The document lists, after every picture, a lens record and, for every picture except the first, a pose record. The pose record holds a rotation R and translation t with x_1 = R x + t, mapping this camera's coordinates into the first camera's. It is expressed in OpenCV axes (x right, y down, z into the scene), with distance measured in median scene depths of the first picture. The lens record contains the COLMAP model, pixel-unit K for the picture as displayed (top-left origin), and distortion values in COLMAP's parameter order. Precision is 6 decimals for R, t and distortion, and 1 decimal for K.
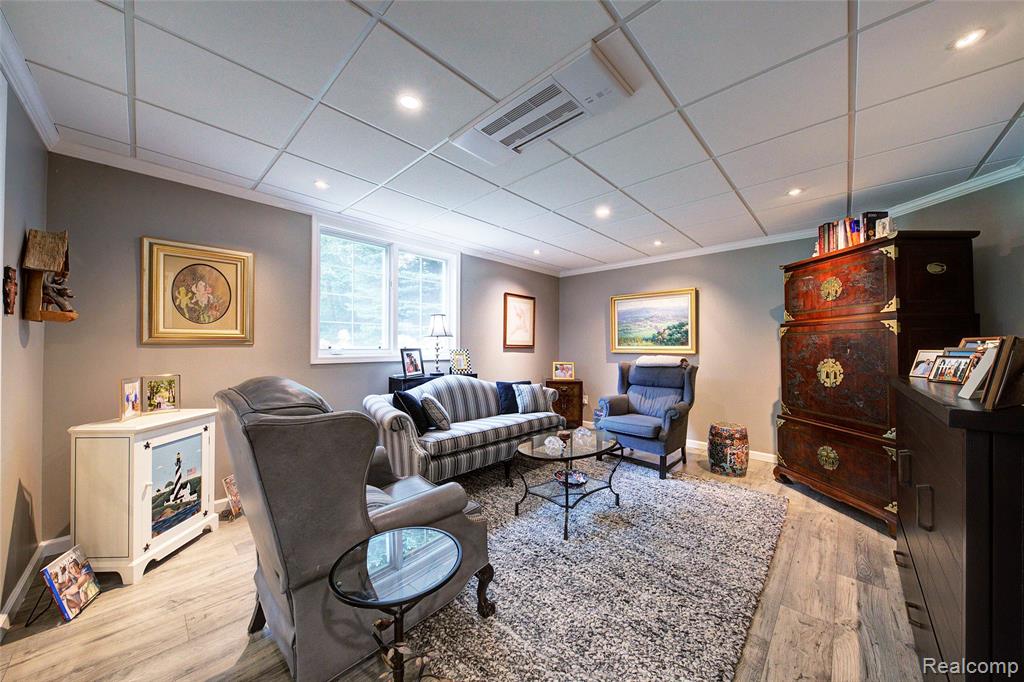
lens RADIAL K [[349.2, 0, 504.0], [0, 349.2, 343.0], [0, 0, 1]] dist [-0.000786, -0.003511]
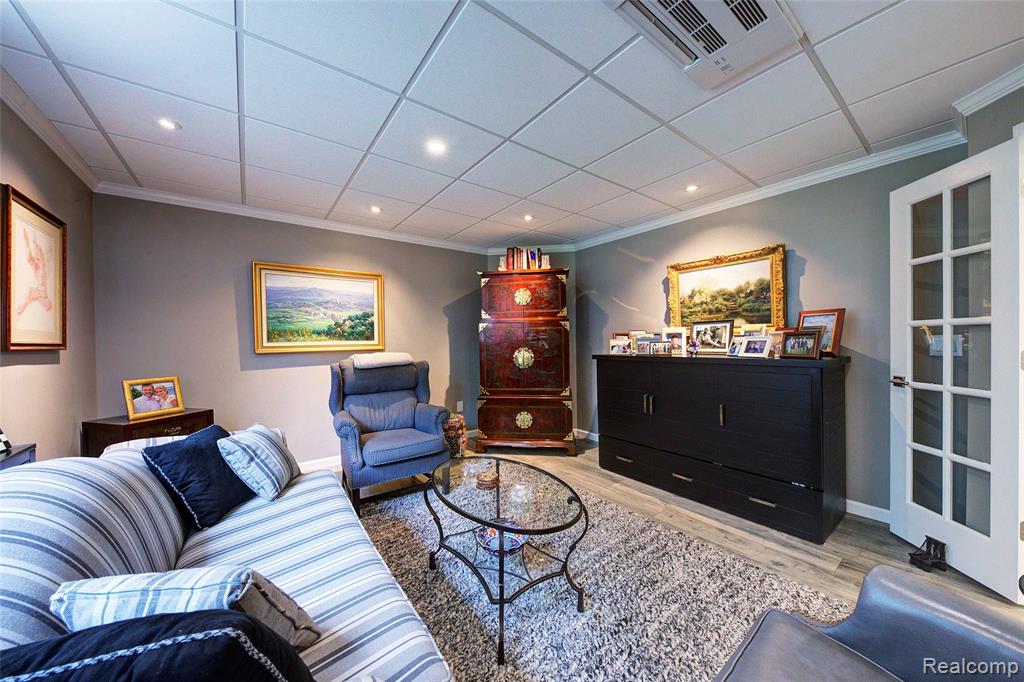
lens RADIAL K [[349.2, 0, 514.6], [0, 349.2, 342.1], [0, 0, 1]] dist [-0.000786, -0.003511]
pose [[0.141429, -0.014069, 0.989848, -0.358326], [0.005822, 0.999894, 0.013380, 0.003664], [-0.989931, 0.003870, 0.141496, 0.691778]]
